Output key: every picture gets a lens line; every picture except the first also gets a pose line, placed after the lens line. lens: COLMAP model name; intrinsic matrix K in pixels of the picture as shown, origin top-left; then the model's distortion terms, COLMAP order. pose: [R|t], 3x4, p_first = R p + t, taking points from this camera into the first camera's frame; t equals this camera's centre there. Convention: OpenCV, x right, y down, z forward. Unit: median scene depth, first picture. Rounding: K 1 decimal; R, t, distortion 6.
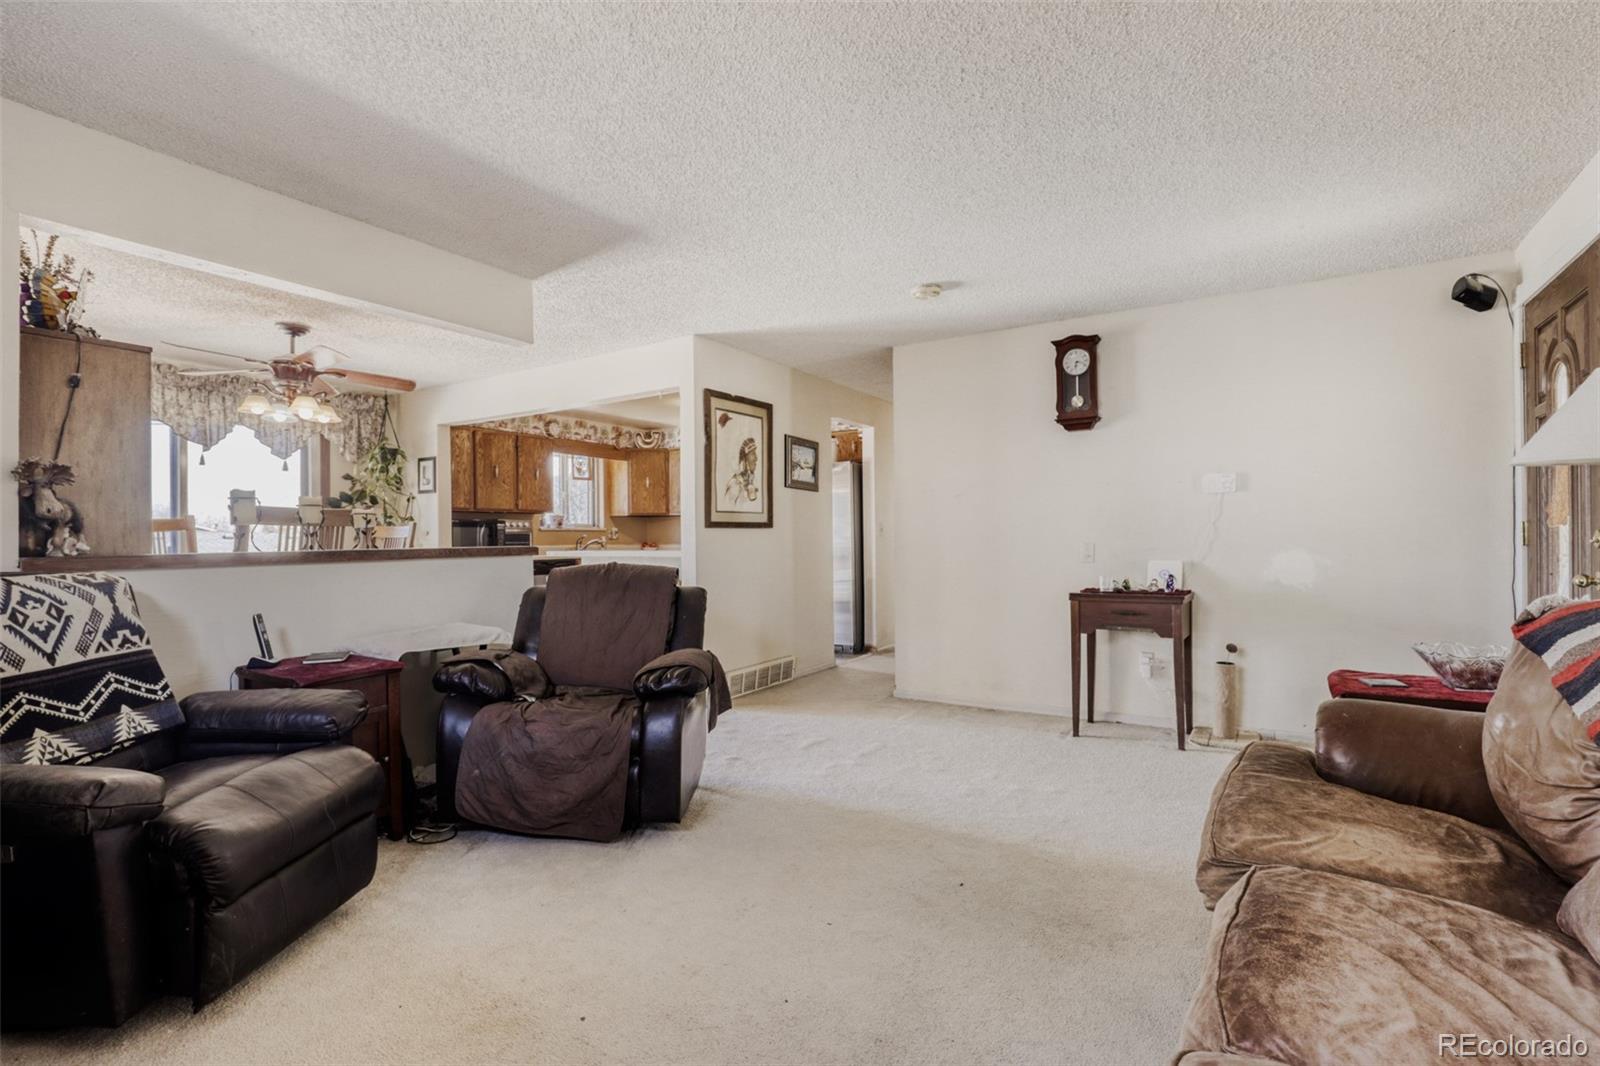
lens RADIAL K [[738.1, 0, 791.6], [0, 738.1, 541.5], [0, 0, 1]] dist [-0.013808, 0.000618]
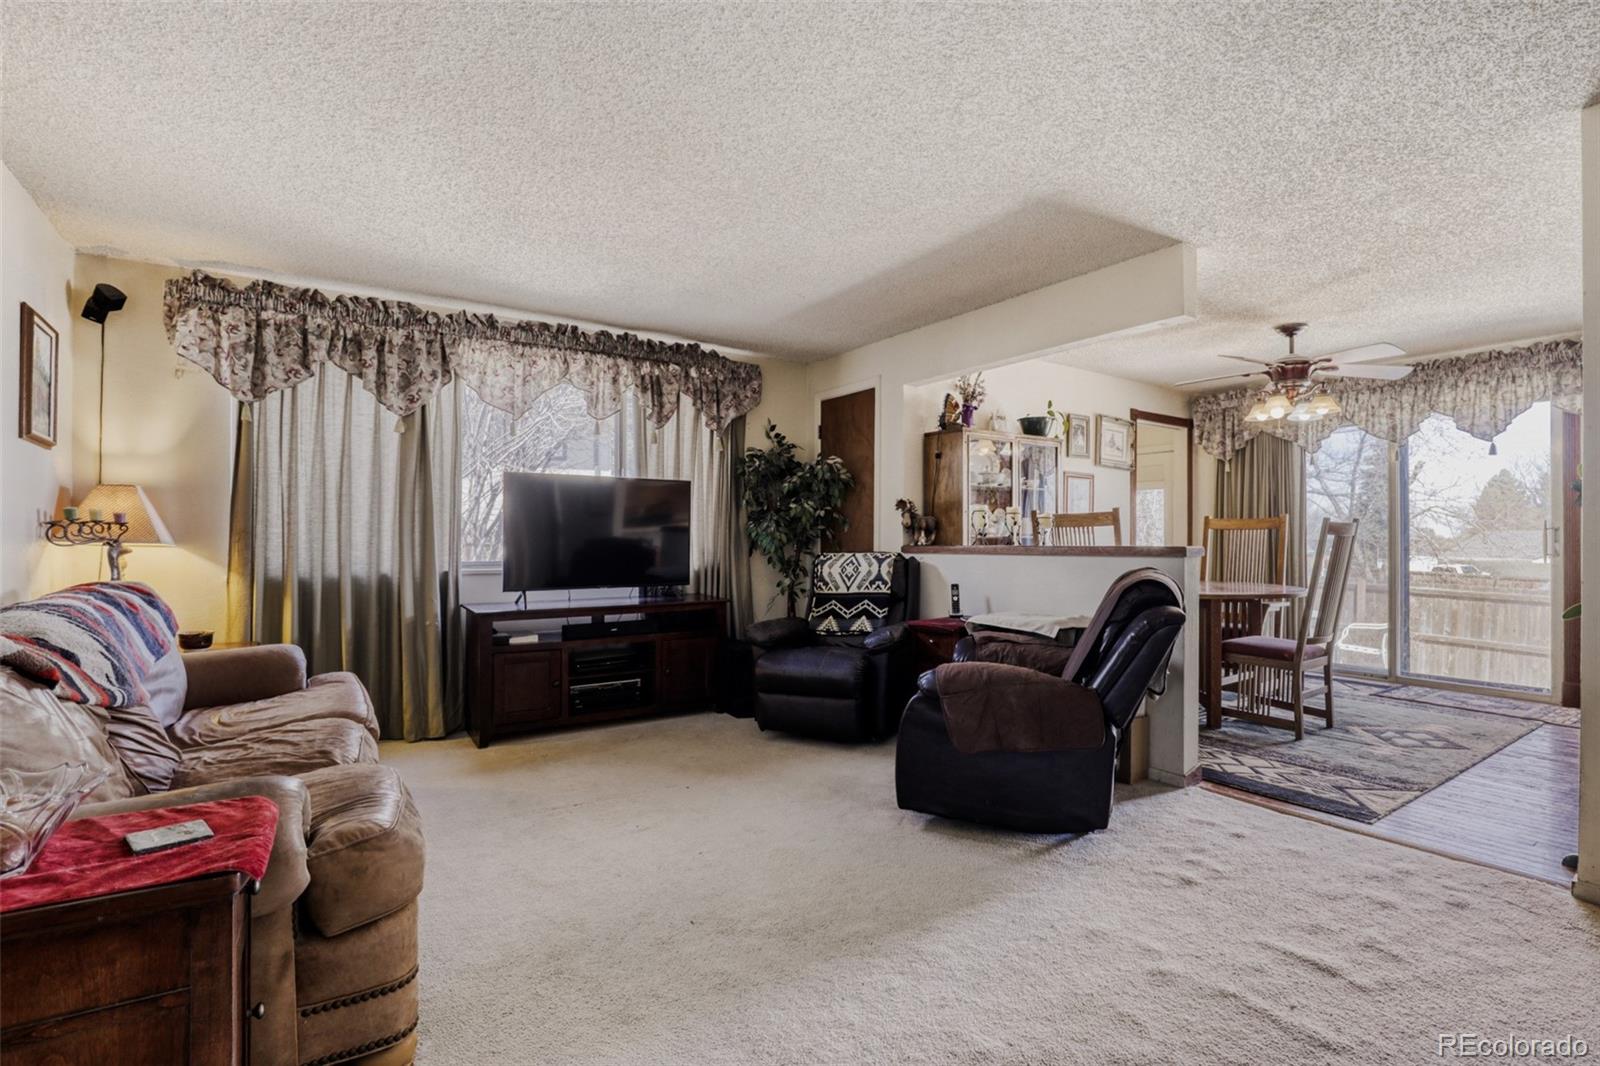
lens RADIAL K [[743.6, 0, 800.0], [0, 743.6, 533.0], [0, 0, 1]] dist [-0.031582, 0.009226]
pose [[-0.380765, 0.000894, -0.924672, 0.598552], [-0.000254, 0.999999, 0.001072, -0.009027], [0.924672, 0.000643, -0.380764, 0.864568]]
